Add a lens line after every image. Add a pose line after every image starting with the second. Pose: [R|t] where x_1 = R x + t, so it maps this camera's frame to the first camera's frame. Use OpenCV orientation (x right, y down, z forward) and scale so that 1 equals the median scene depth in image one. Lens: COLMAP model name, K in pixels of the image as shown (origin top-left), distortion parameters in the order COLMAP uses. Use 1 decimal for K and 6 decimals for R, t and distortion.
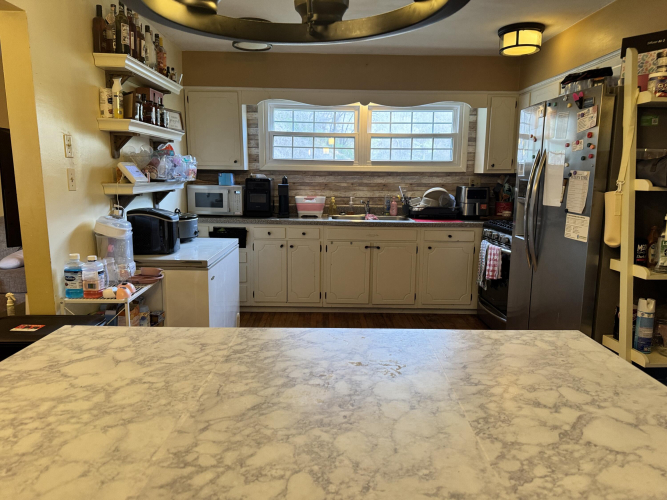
lens RADIAL K [[465.4, 0, 333.5], [0, 465.4, 250.0], [0, 0, 1]] dist [0.133307, -0.150021]
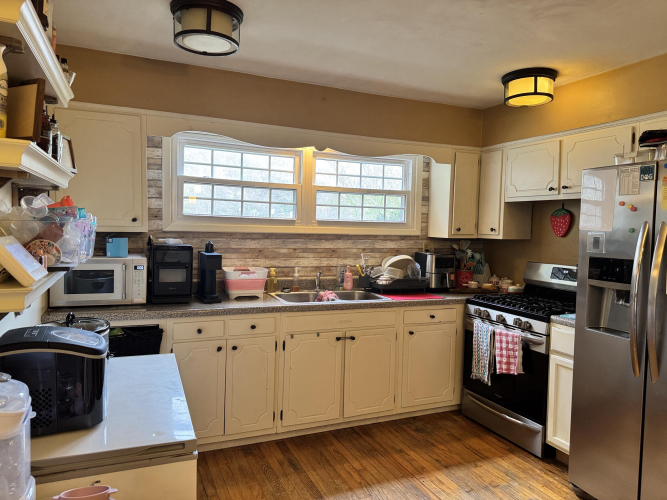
lens RADIAL K [[465.4, 0, 333.5], [0, 465.4, 250.0], [0, 0, 1]] dist [0.133307, -0.150021]
pose [[0.923317, -0.009074, 0.383932, -0.197779], [0.047754, 0.994675, -0.091334, -0.071703], [-0.381059, 0.102665, 0.918833, 0.293703]]
